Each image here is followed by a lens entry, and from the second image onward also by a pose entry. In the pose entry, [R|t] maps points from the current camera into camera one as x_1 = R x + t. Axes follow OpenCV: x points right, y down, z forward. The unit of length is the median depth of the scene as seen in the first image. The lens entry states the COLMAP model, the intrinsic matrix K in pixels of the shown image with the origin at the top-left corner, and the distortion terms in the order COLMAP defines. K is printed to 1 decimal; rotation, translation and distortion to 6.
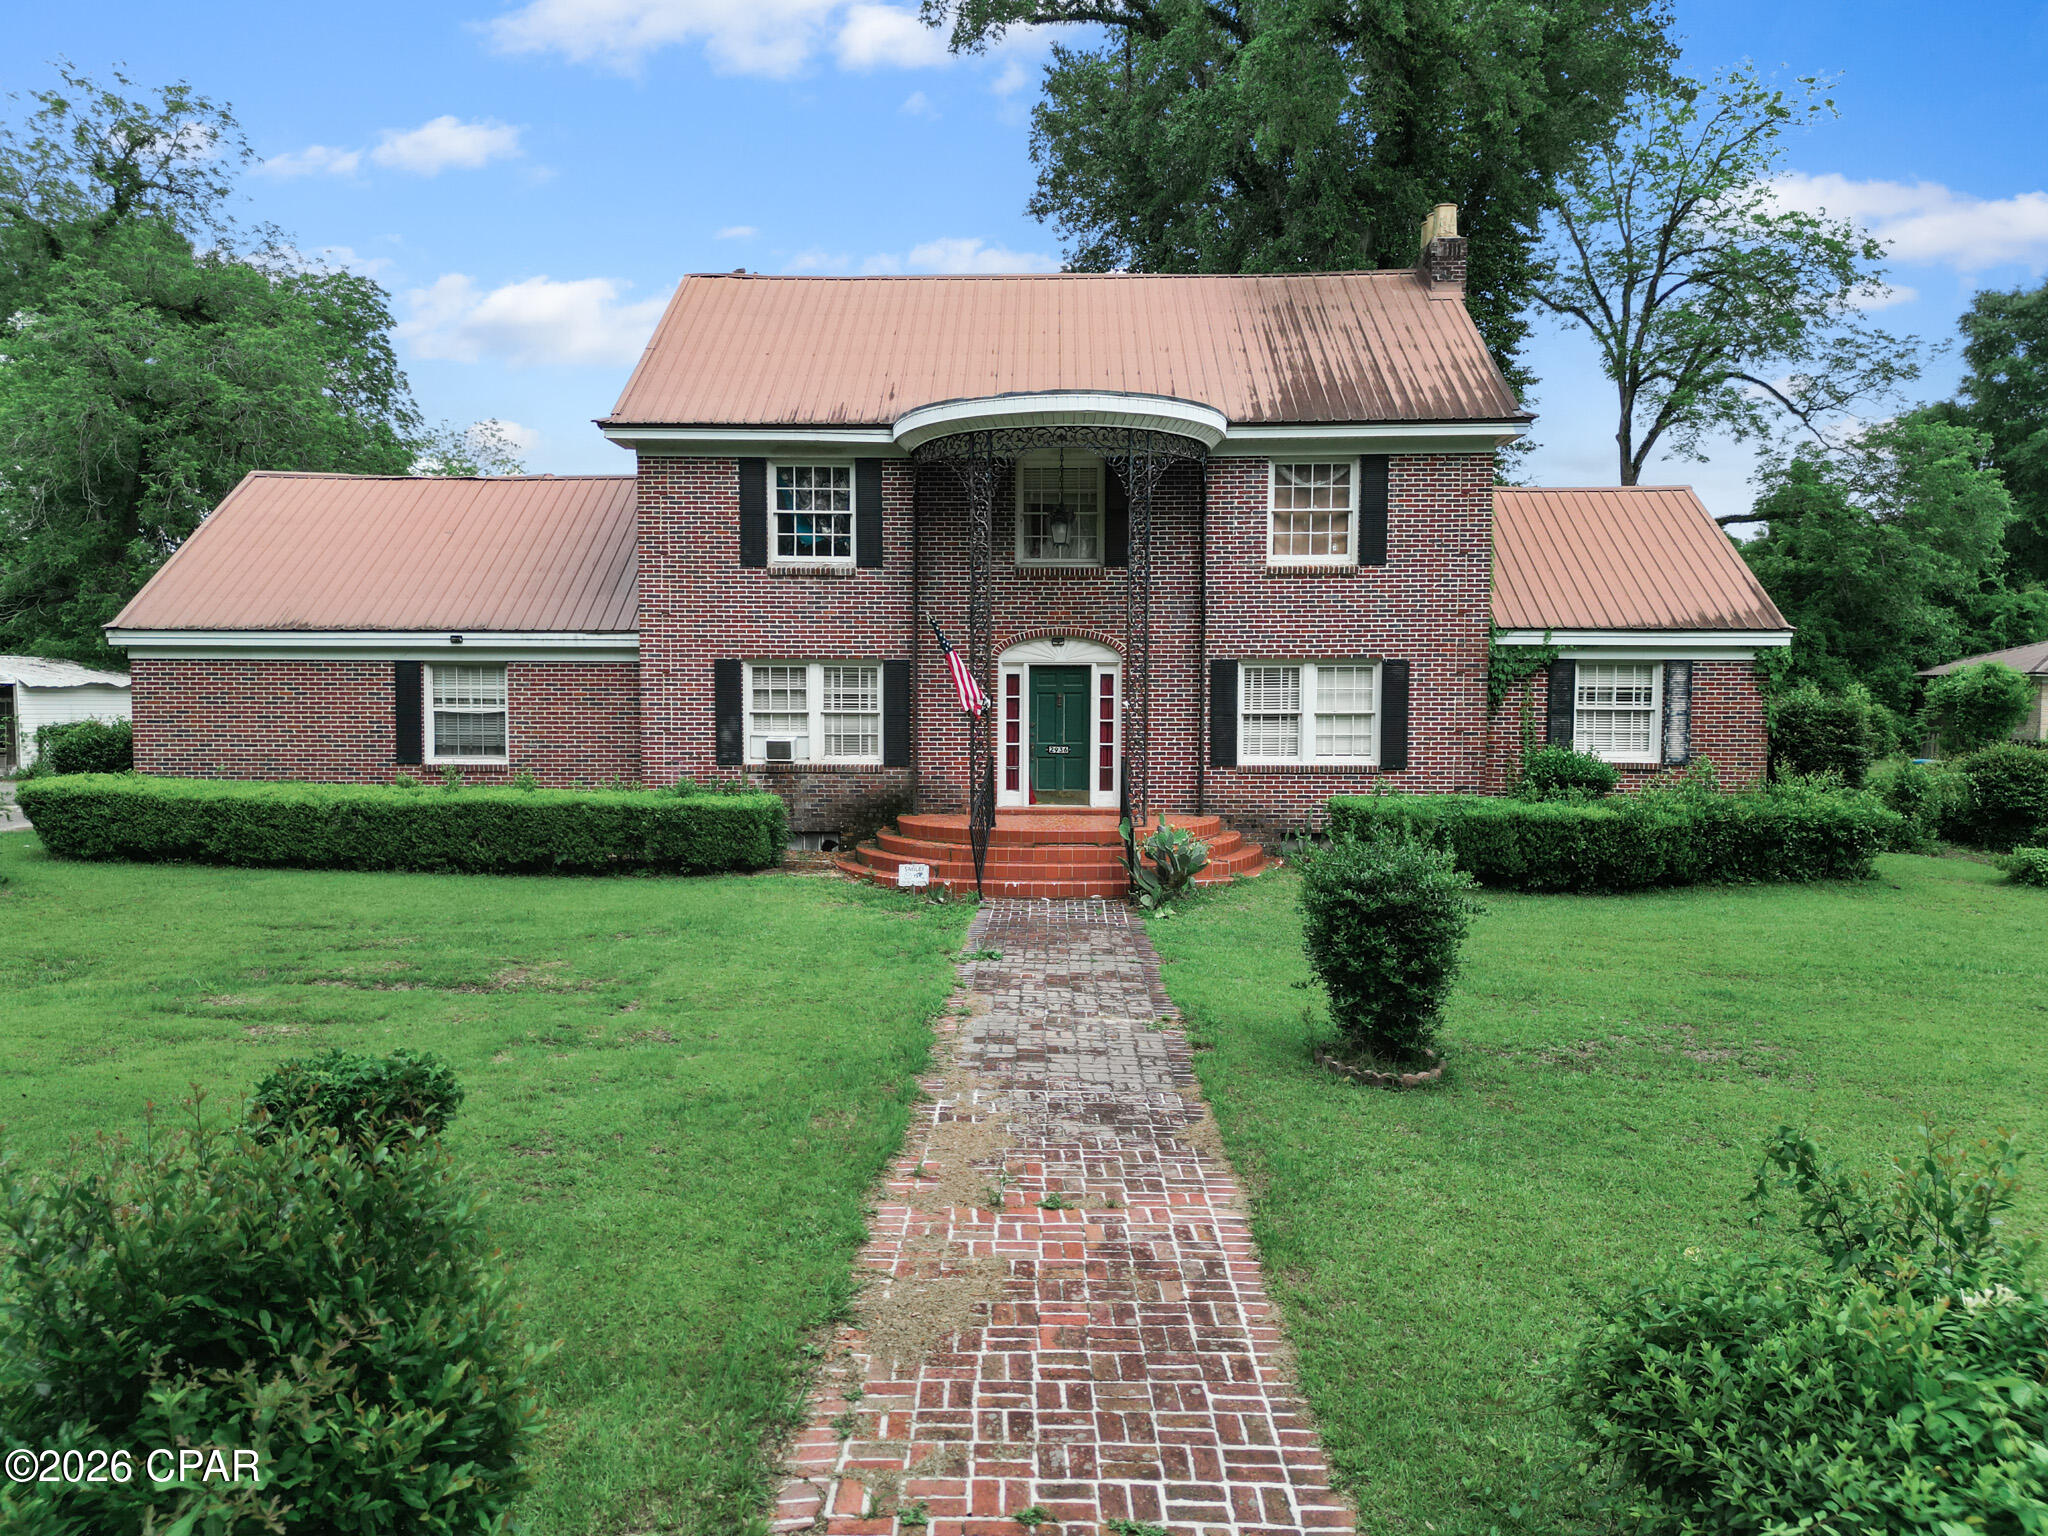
lens RADIAL K [[1434.6, 0, 1024.0], [0, 1434.6, 768.0], [0, 0, 1]] dist [0.071321, -0.078226]
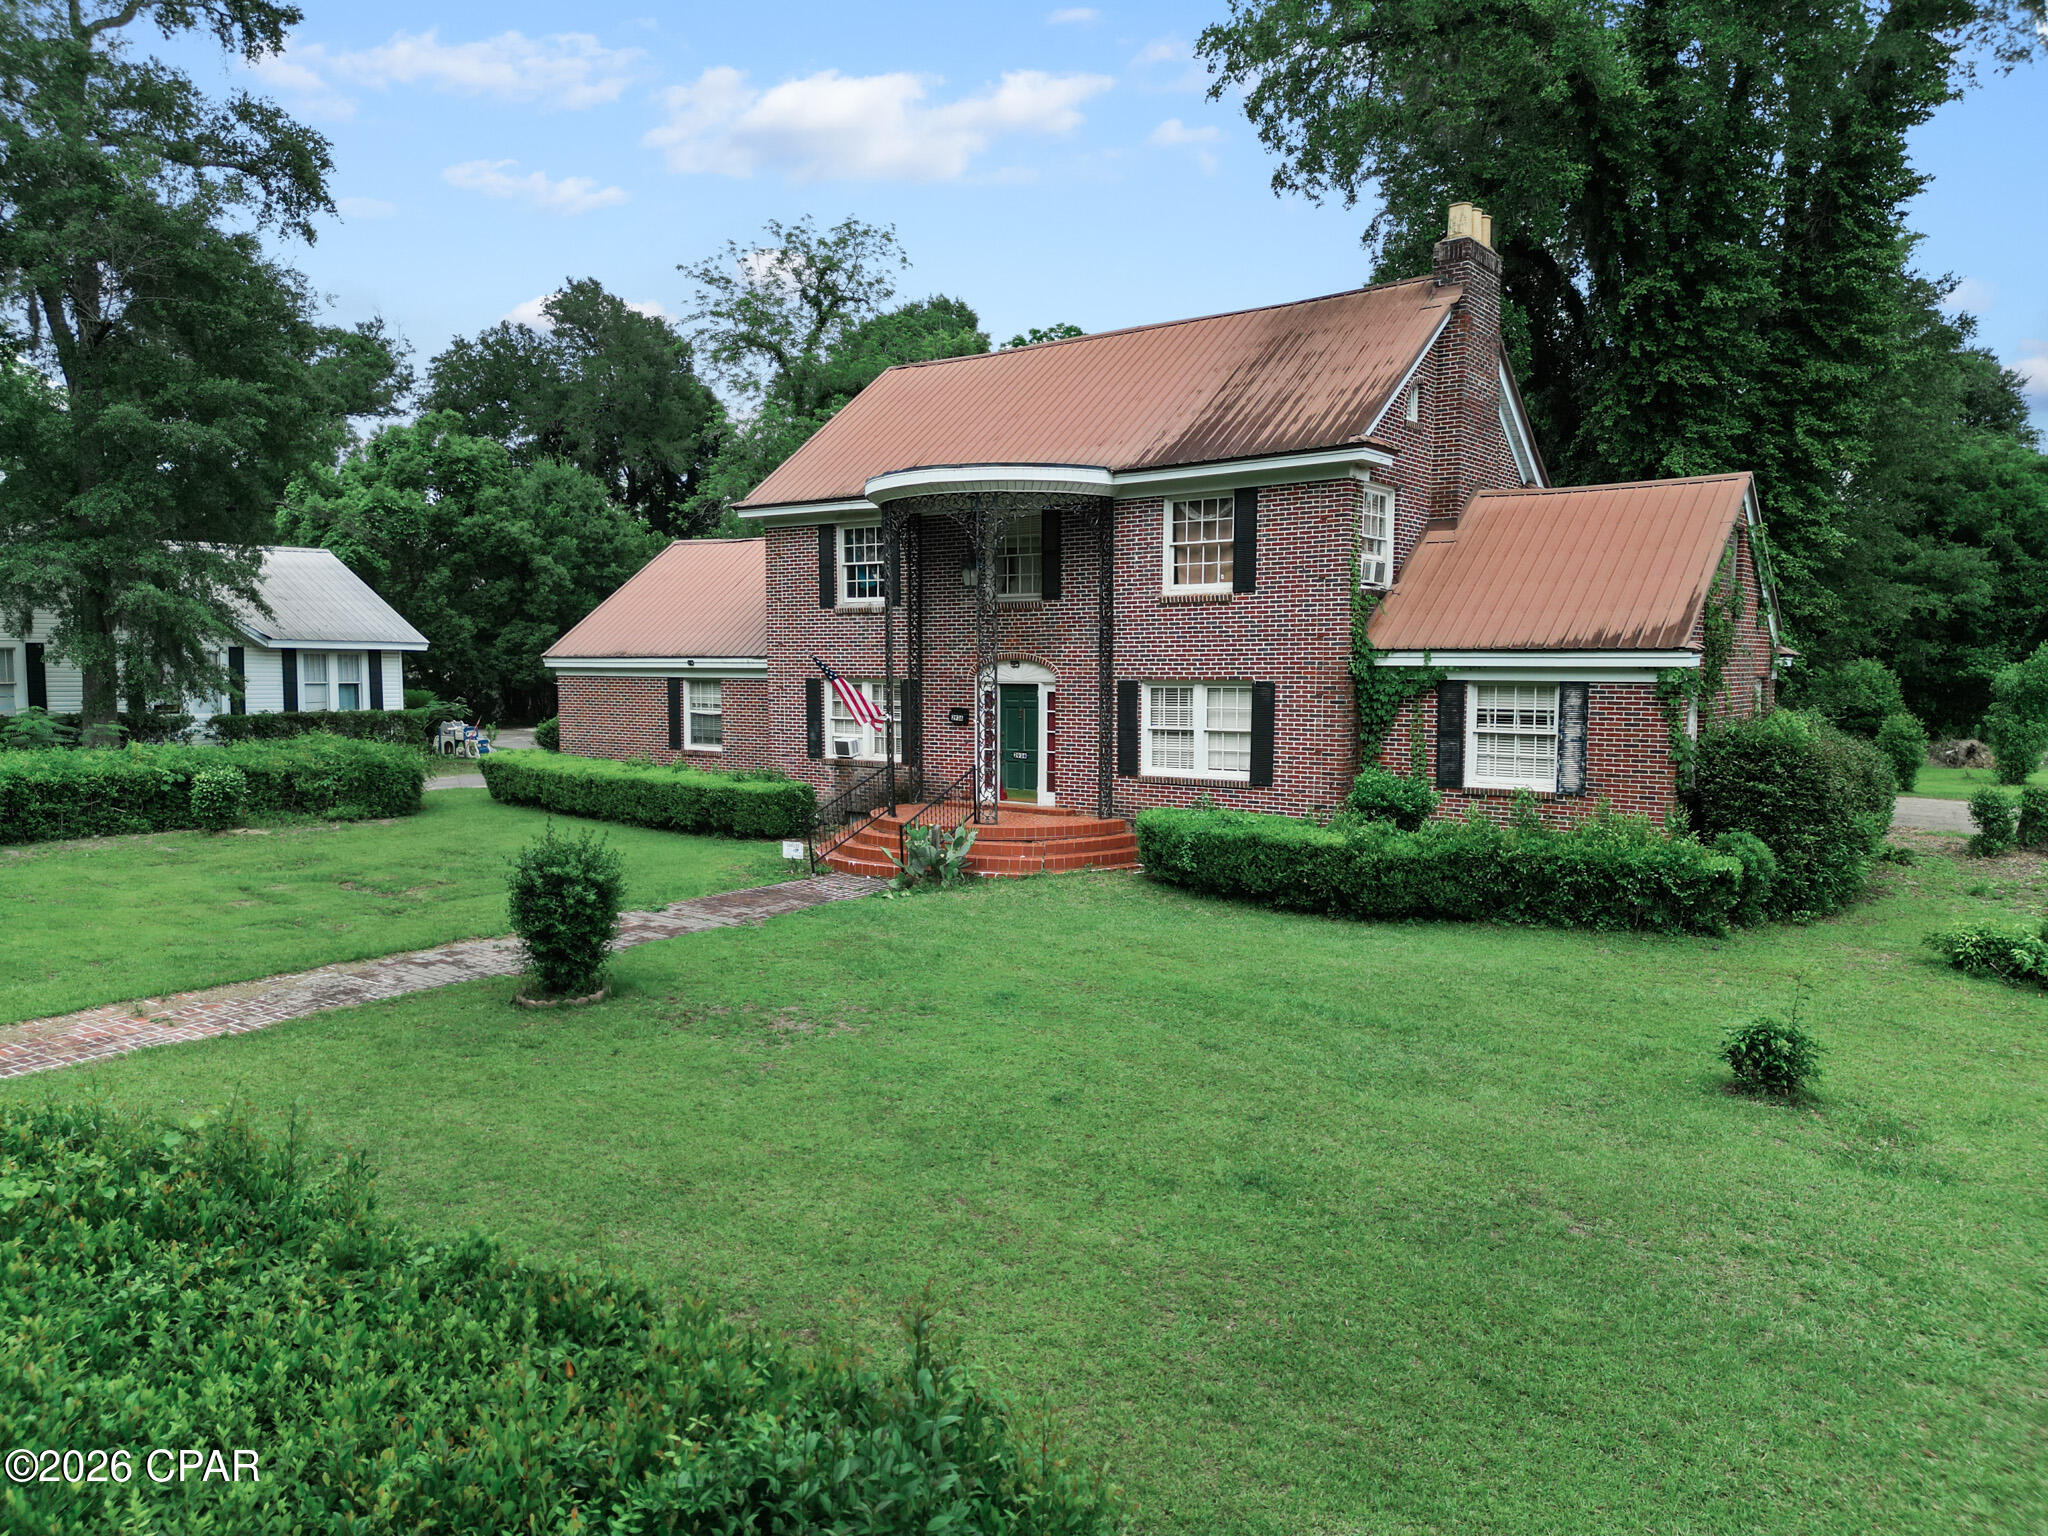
lens RADIAL K [[1434.6, 0, 1024.0], [0, 1434.6, 768.0], [0, 0, 1]] dist [0.071321, -0.078226]
pose [[0.808675, 0.040474, -0.586862, 0.724867], [-0.025502, 0.999104, 0.033763, -0.042575], [0.587703, -0.012337, 0.808982, 0.047047]]
